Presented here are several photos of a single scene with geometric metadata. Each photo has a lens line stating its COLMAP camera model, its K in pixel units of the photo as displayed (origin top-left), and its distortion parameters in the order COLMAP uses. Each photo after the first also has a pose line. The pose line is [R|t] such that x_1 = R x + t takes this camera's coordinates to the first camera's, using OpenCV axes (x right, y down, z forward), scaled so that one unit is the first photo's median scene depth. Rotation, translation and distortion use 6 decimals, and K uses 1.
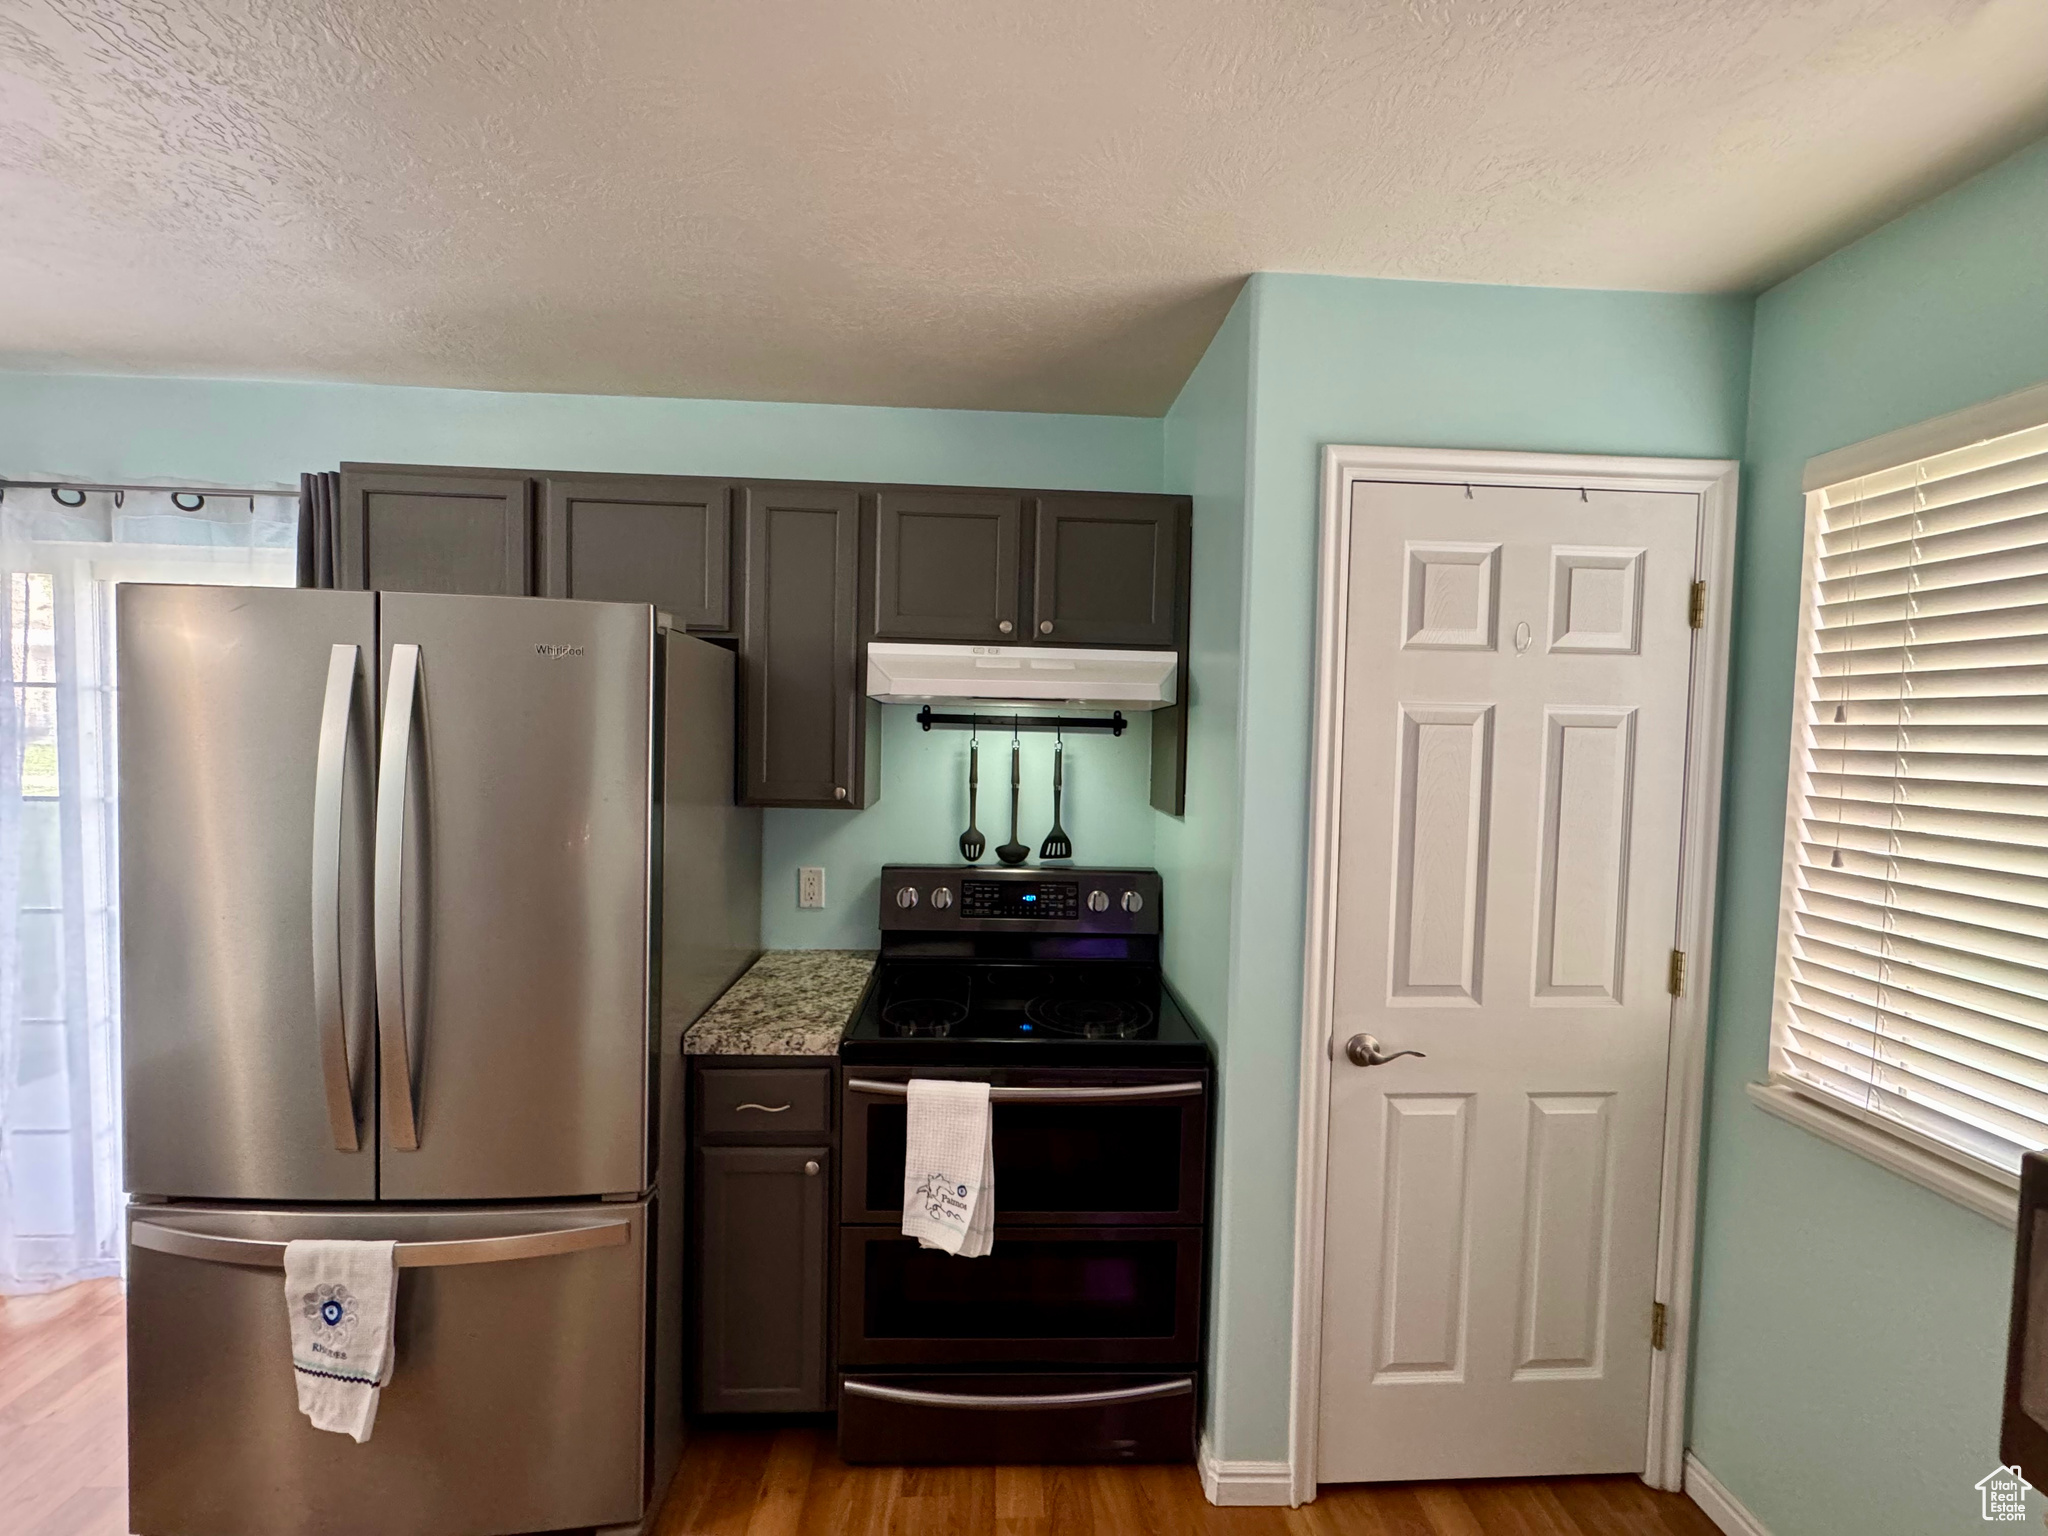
lens RADIAL K [[813.8, 0, 1023.3], [0, 813.8, 770.2], [0, 0, 1]] dist [-0.001652, -0.000201]
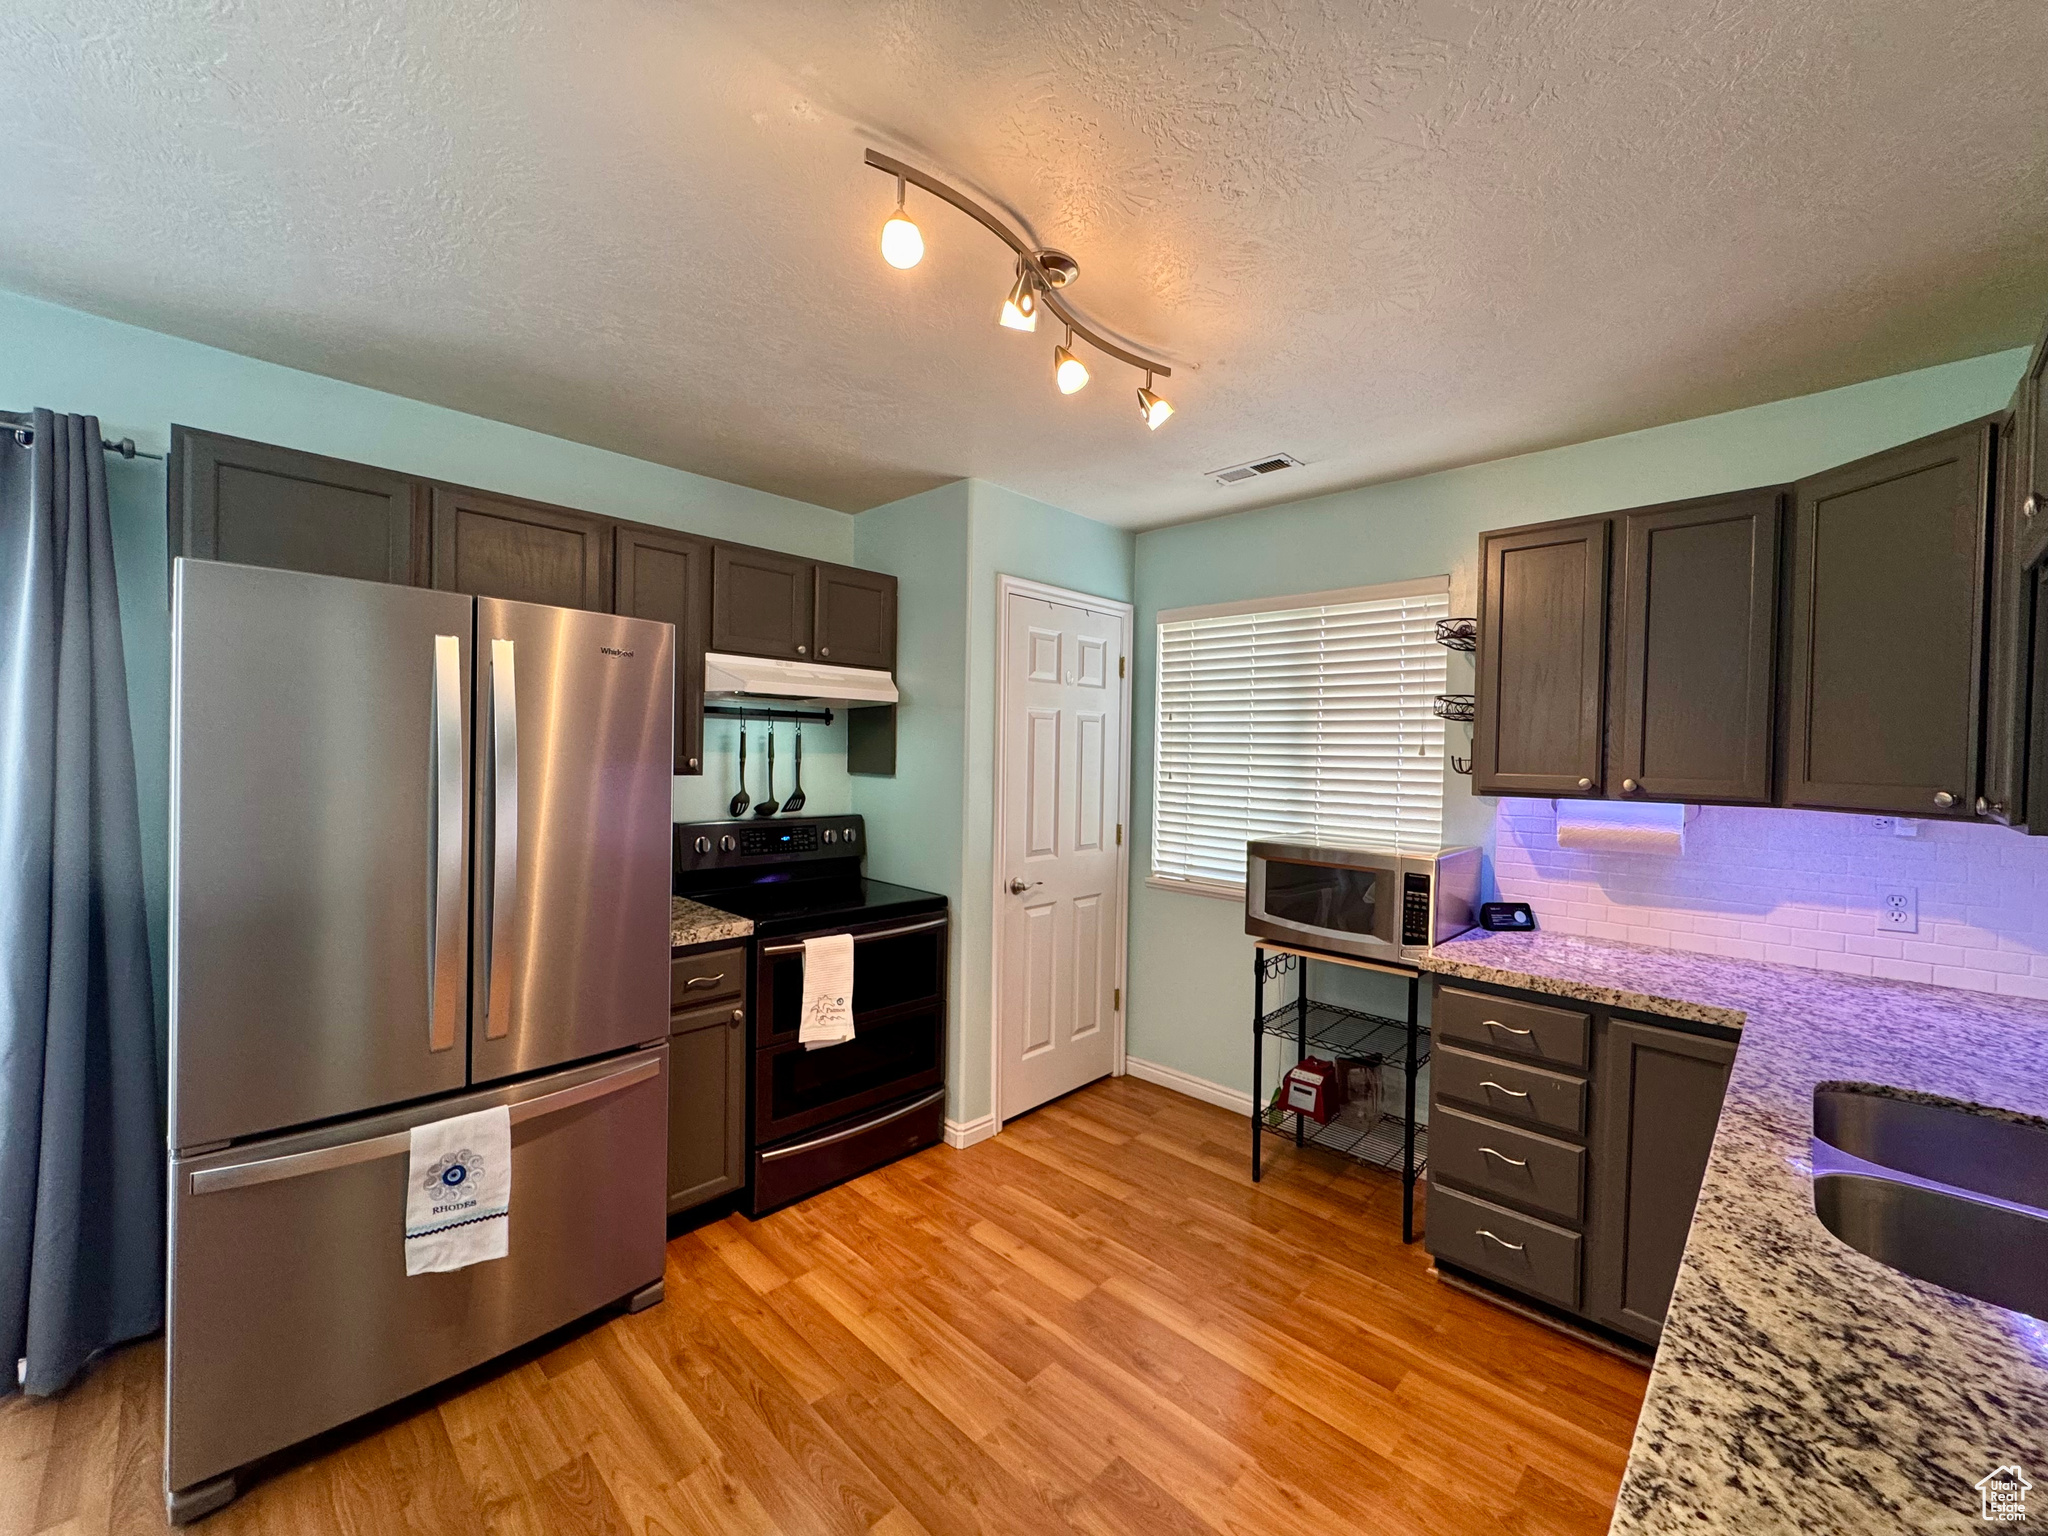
lens RADIAL K [[813.8, 0, 1023.3], [0, 813.8, 770.2], [0, 0, 1]] dist [-0.001652, -0.000201]
pose [[0.726720, -0.023451, 0.686533, -0.867933], [0.029222, 0.999568, 0.003211, 0.060292], [-0.686312, 0.017728, 0.727092, -0.413148]]
